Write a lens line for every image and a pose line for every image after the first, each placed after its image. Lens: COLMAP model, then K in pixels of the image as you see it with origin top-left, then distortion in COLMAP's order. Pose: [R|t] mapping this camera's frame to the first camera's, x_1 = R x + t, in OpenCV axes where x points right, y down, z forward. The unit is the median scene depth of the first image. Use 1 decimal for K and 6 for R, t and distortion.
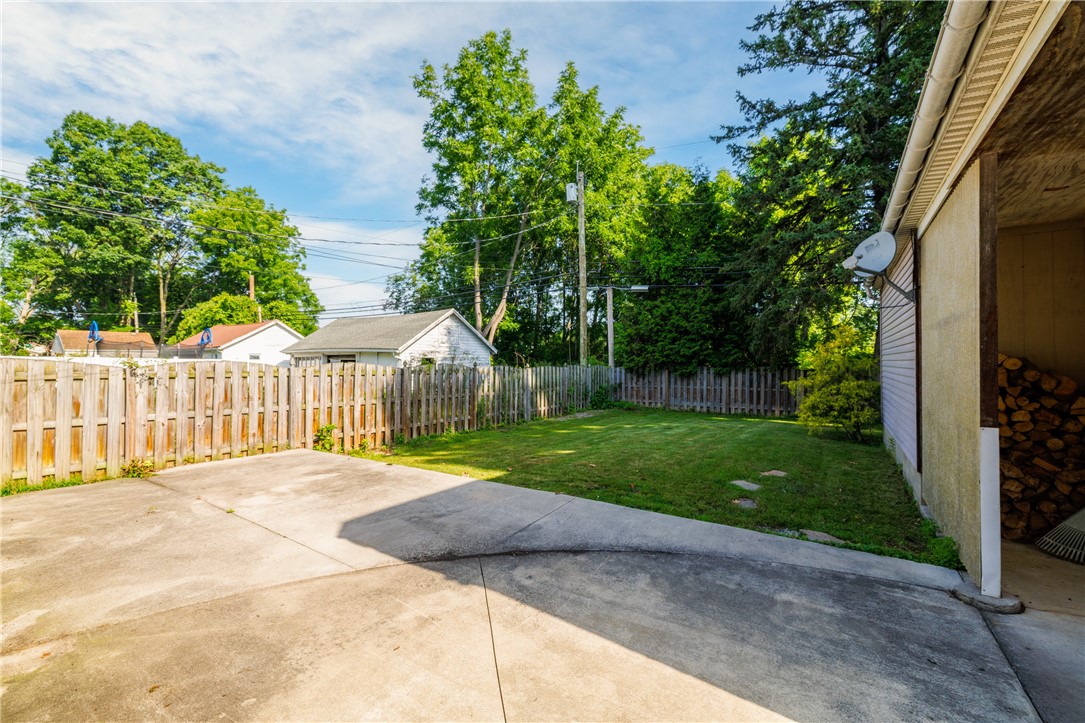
lens RADIAL K [[455.4, 0, 541.8], [0, 455.4, 356.8], [0, 0, 1]] dist [-0.001164, -0.000013]
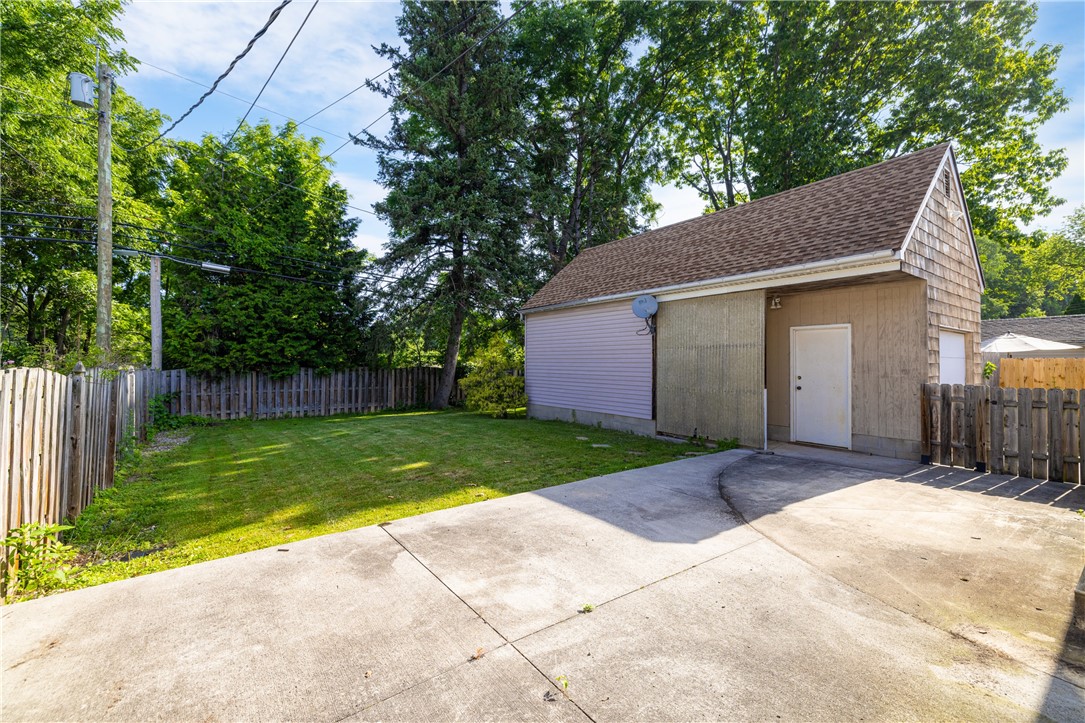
lens RADIAL K [[455.4, 0, 541.1], [0, 455.4, 358.8], [0, 0, 1]] dist [-0.001164, -0.000013]
pose [[0.338245, 0.005175, 0.941044, -0.382969], [-0.011602, 0.999932, -0.001329, -0.000543], [-0.940987, -0.010469, 0.338282, 0.251774]]
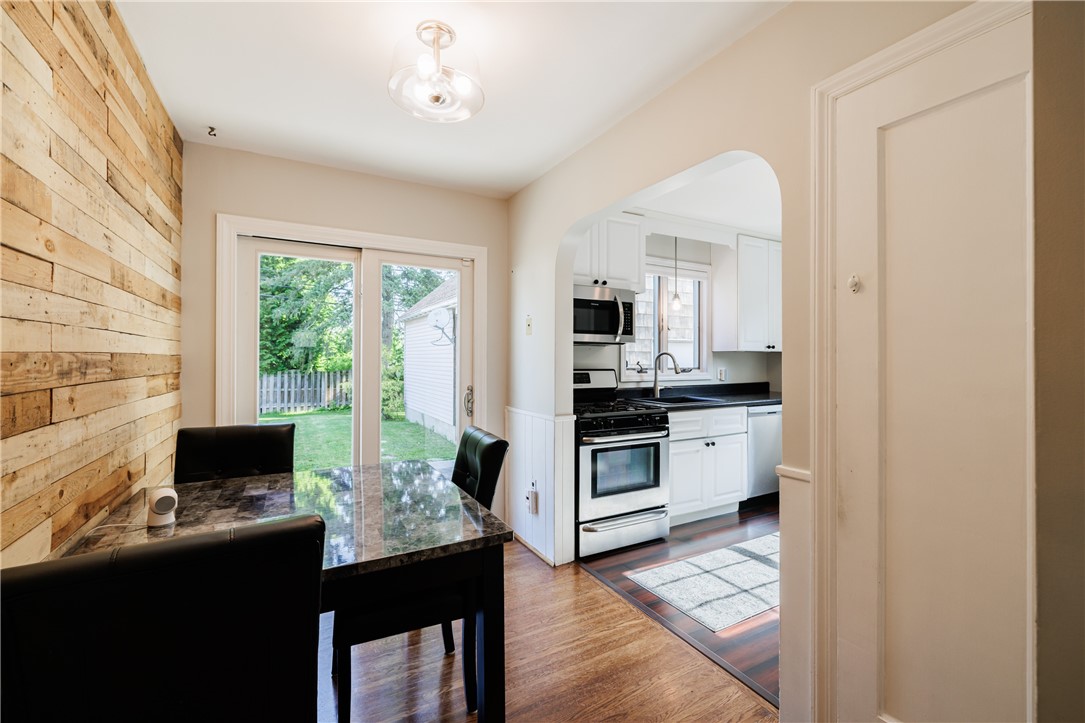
lens RADIAL K [[455.4, 0, 547.1], [0, 455.4, 359.2], [0, 0, 1]] dist [-0.001164, -0.000013]
pose [[0.458078, -0.000043, 0.888912, -0.255951], [-0.012571, 0.999900, 0.006526, -0.021545], [-0.888823, -0.014164, 0.458032, -0.108343]]
